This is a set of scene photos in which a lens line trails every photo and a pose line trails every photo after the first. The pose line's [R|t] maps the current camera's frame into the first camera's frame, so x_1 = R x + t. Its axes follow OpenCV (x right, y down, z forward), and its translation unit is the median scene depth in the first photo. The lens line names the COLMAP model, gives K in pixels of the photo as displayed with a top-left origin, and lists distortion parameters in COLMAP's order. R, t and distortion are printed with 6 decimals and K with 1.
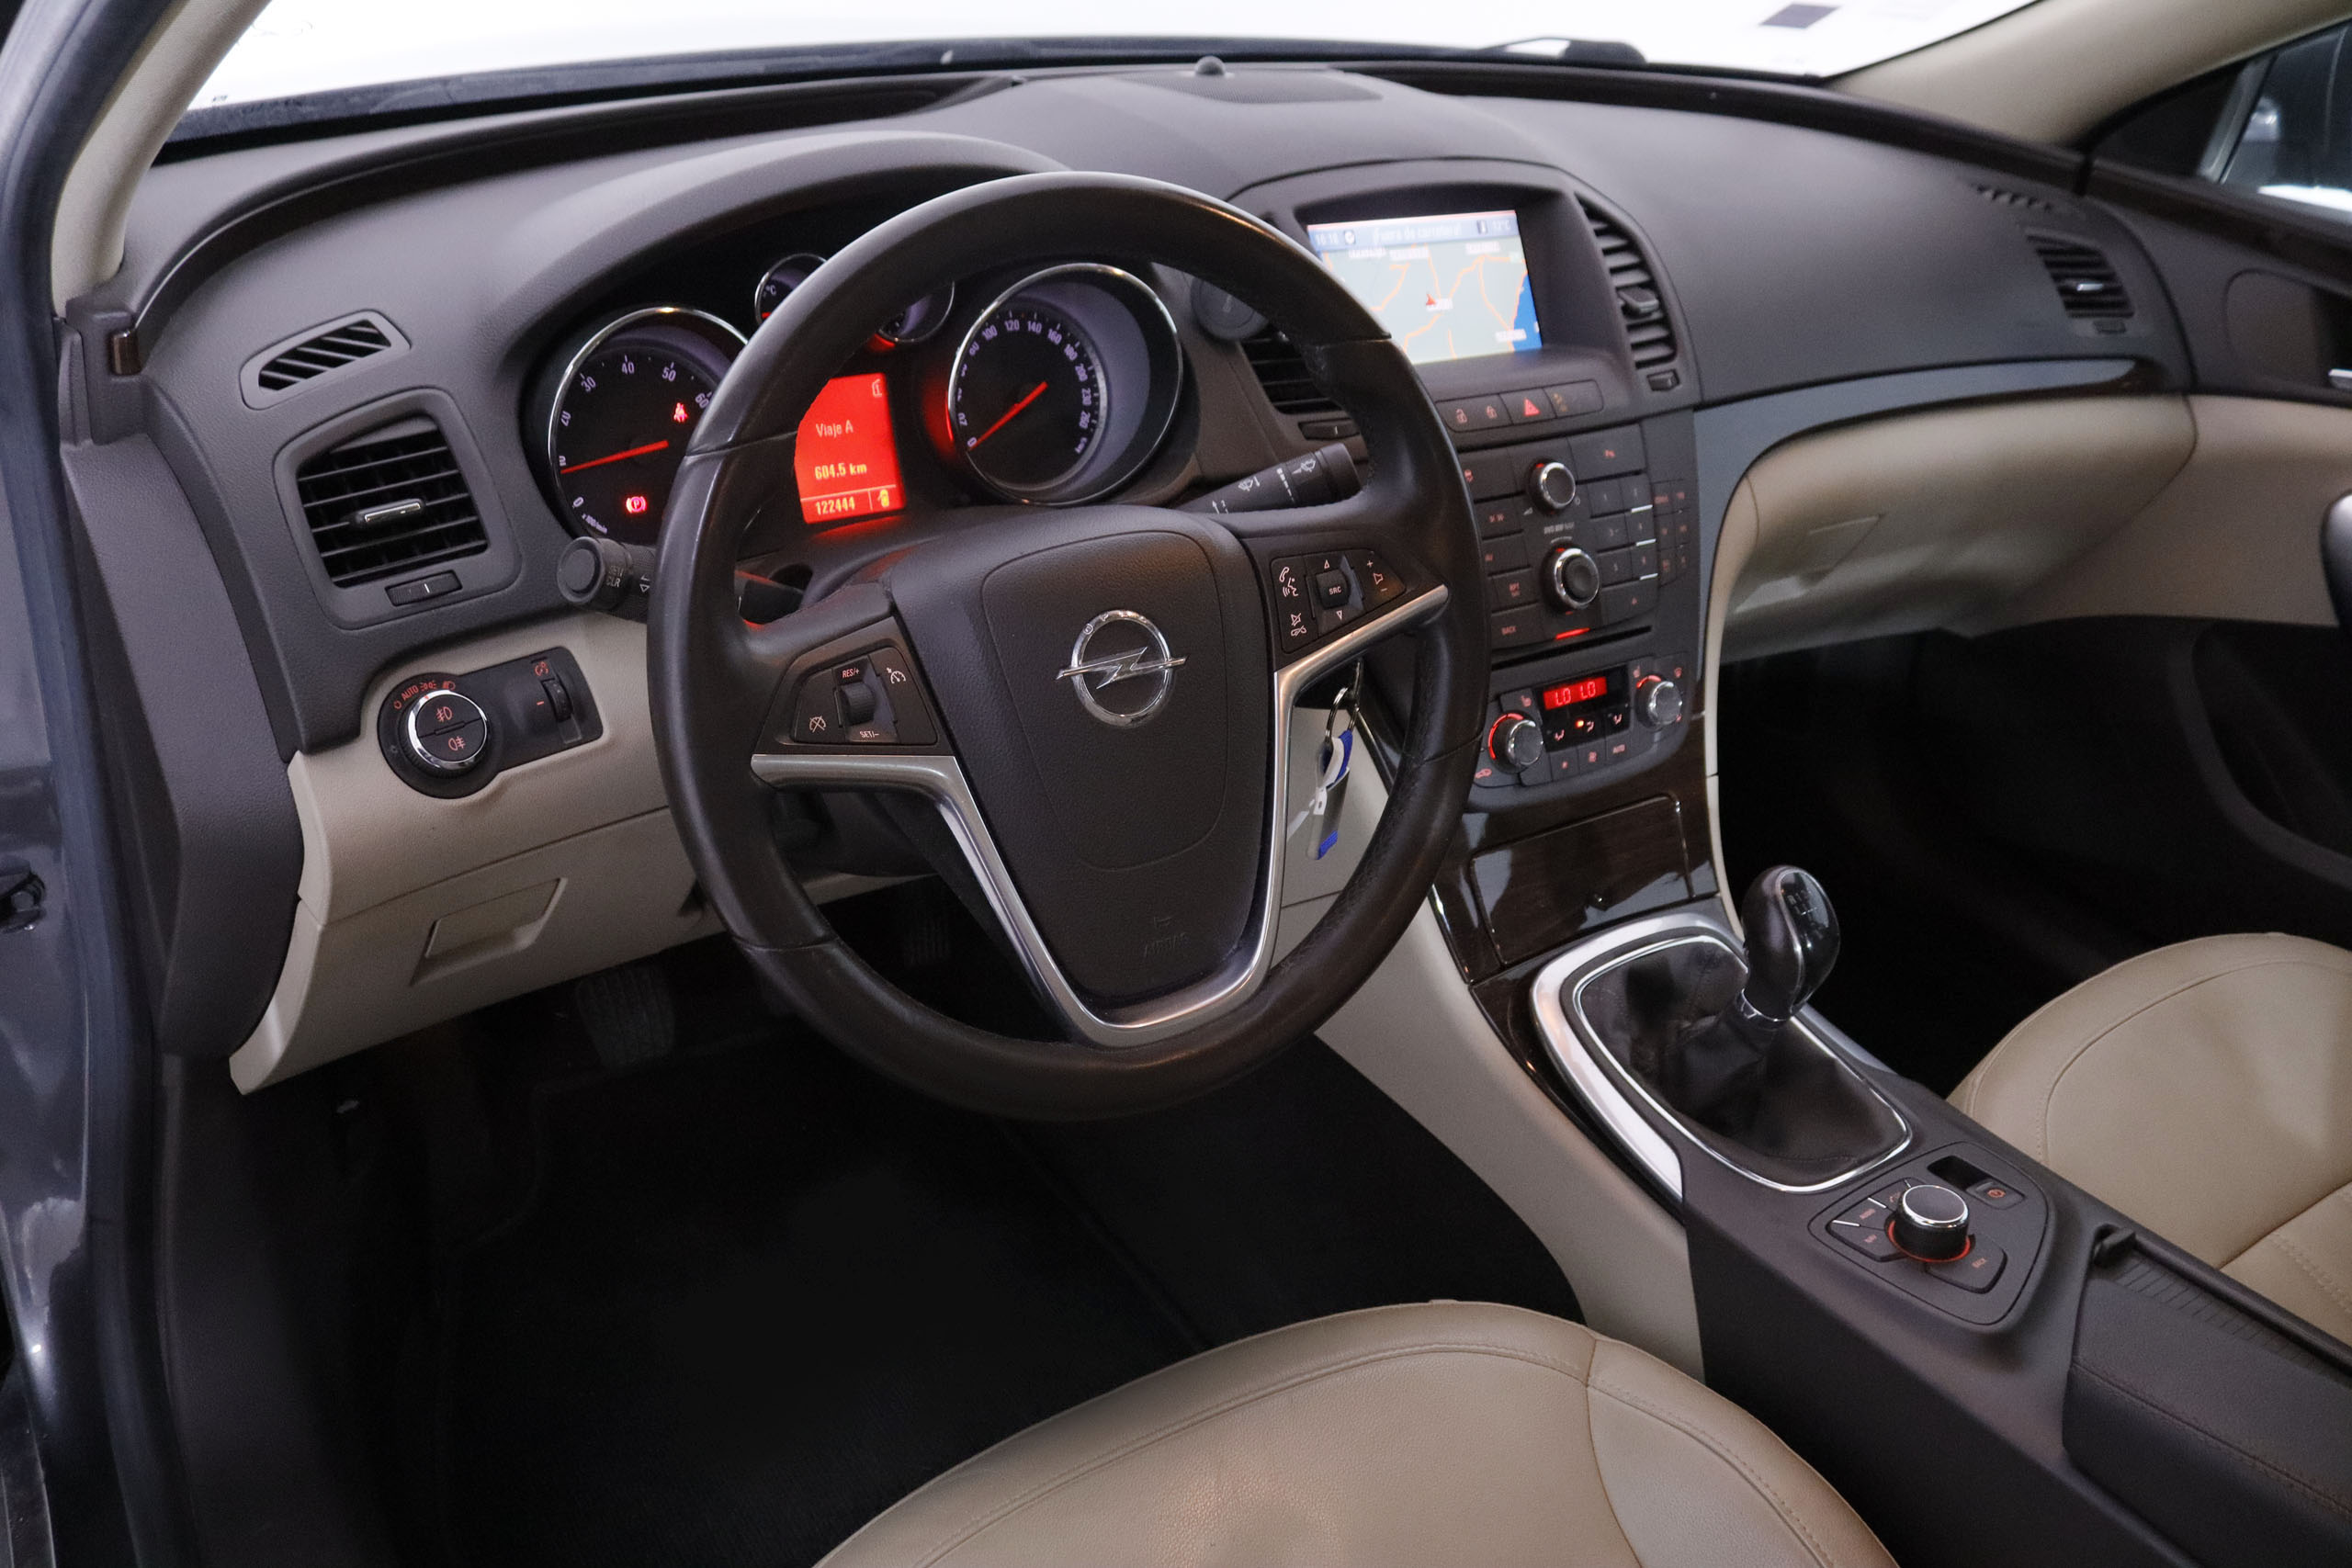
lens RADIAL K [[1853.6, 0, 1166.3], [0, 1853.6, 793.6], [0, 0, 1]] dist [-0.152693, 0.055440]
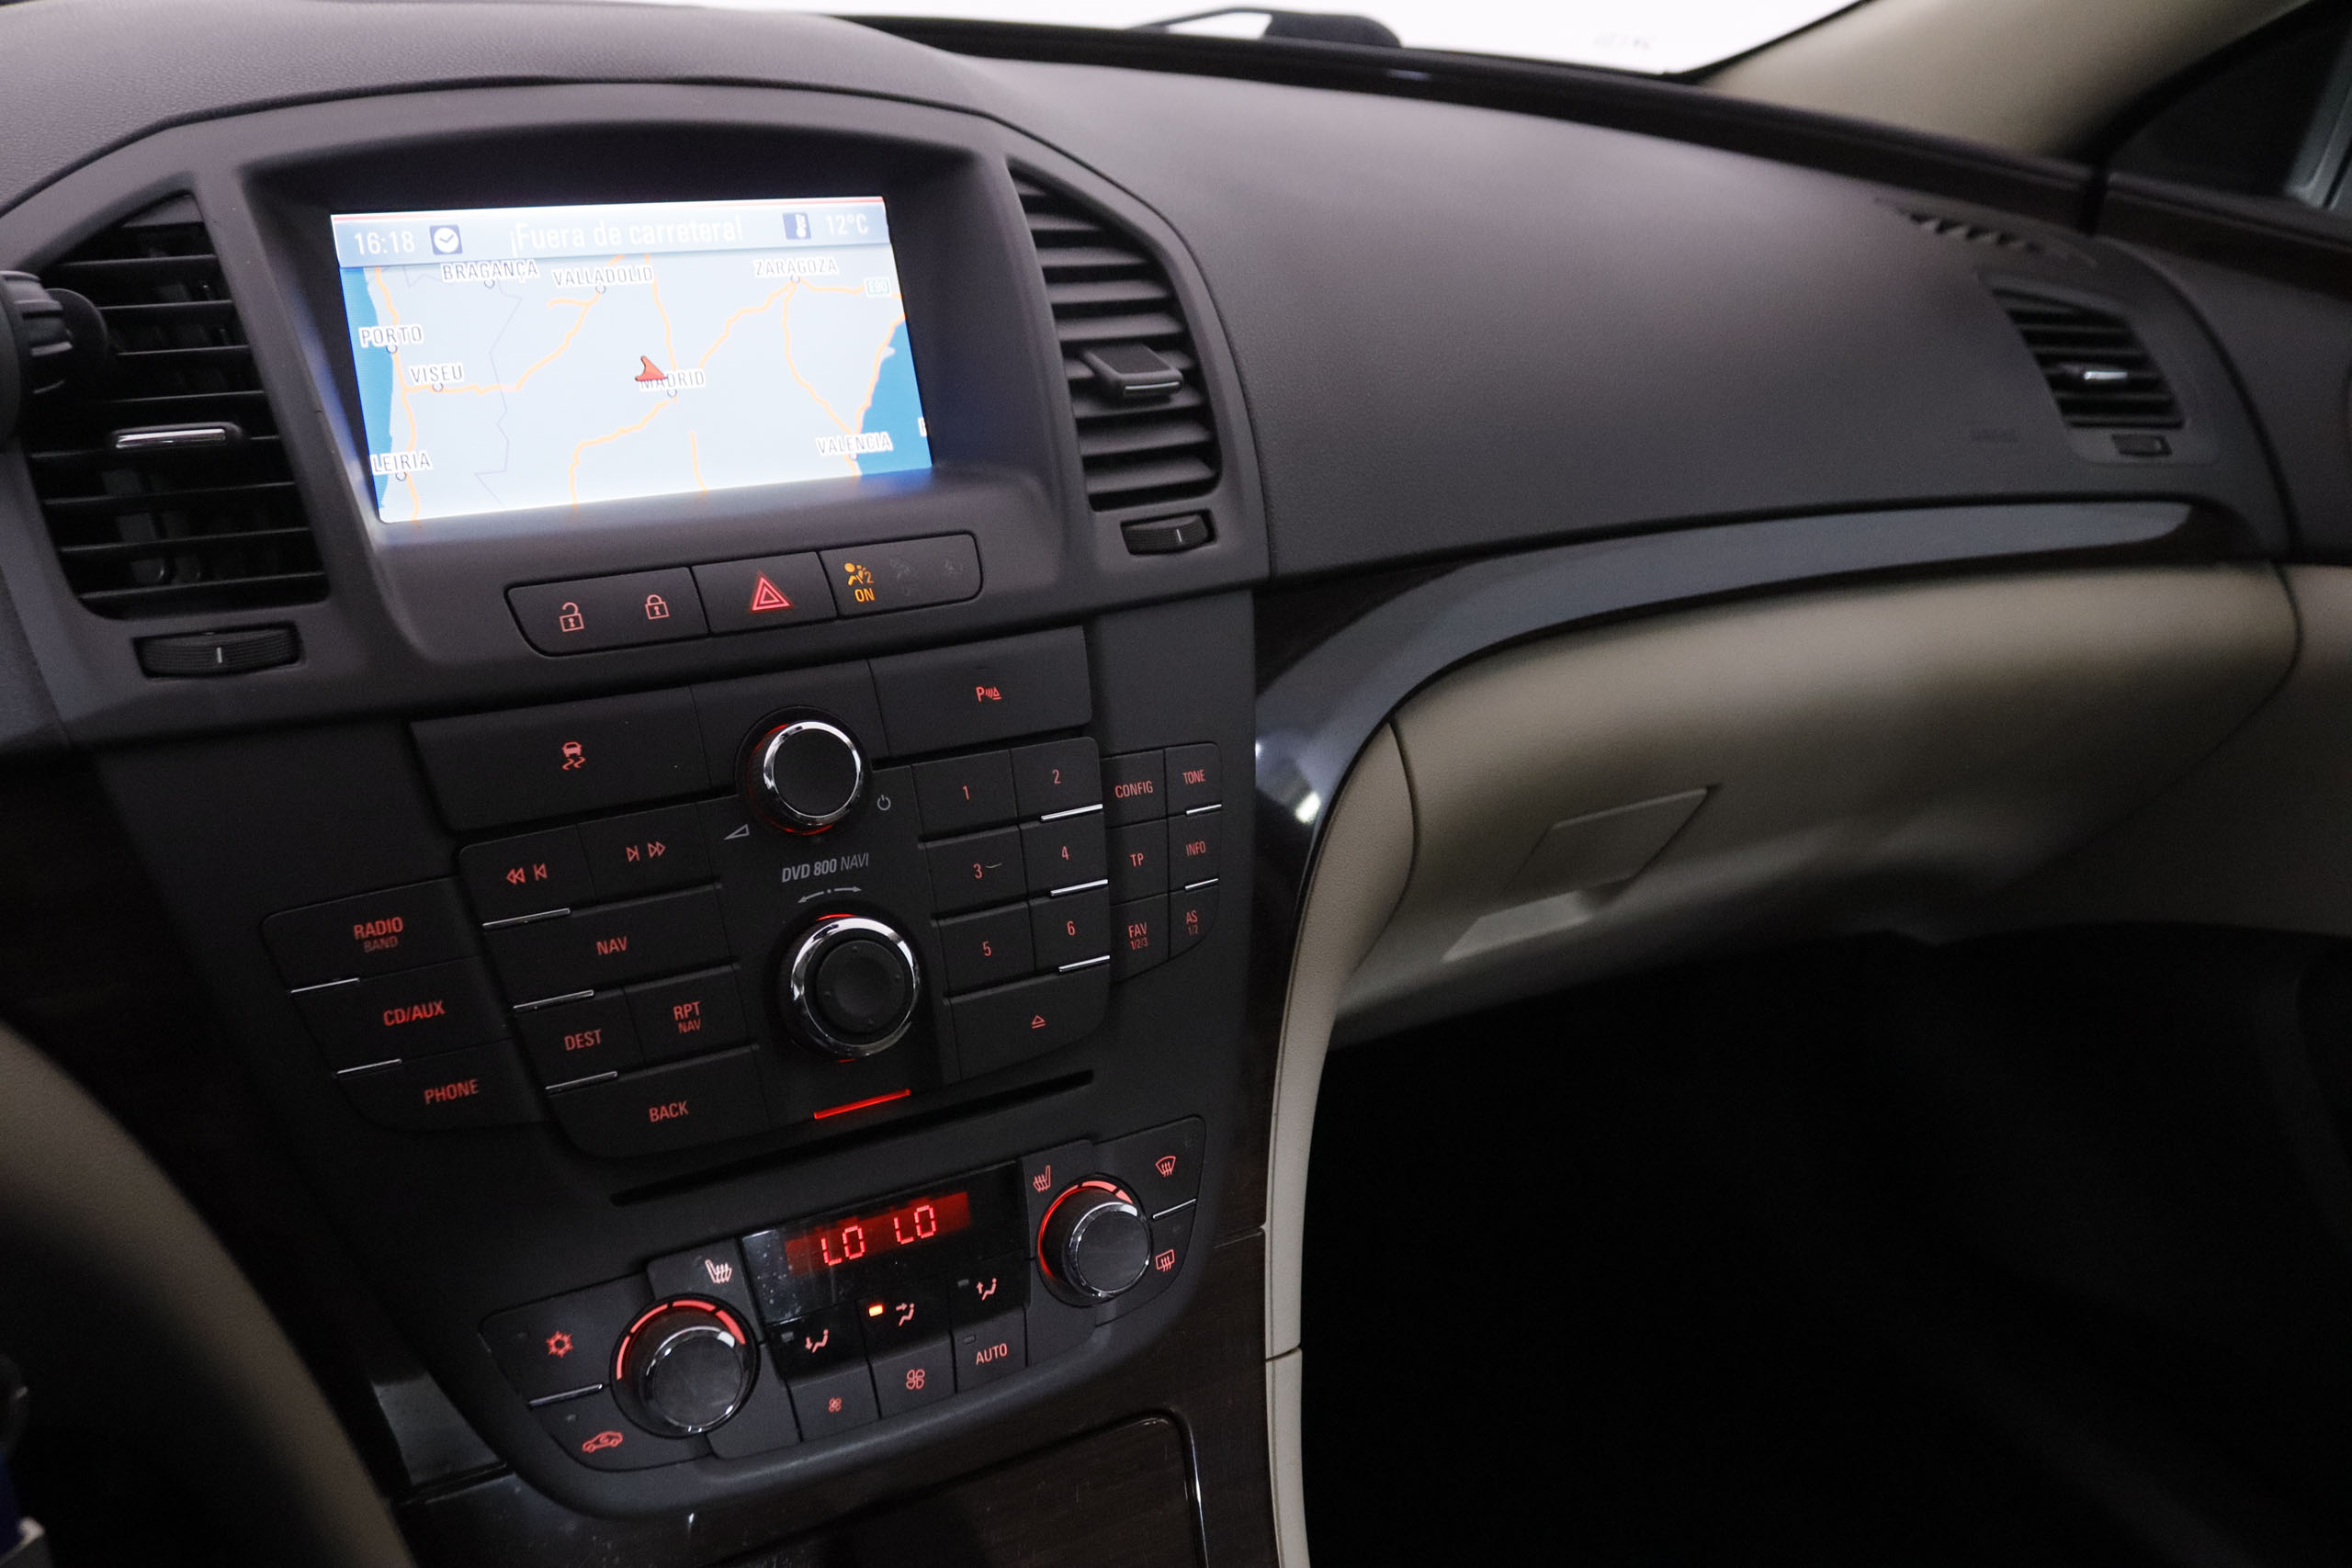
lens RADIAL K [[1853.6, 0, 1163.1], [0, 1853.6, 799.7], [0, 0, 1]] dist [-0.152693, 0.055440]
pose [[0.999491, 0.015132, -0.028102, 0.285325], [-0.017483, 0.996194, -0.085395, -0.116000], [0.026702, 0.085843, 0.995951, 0.523309]]
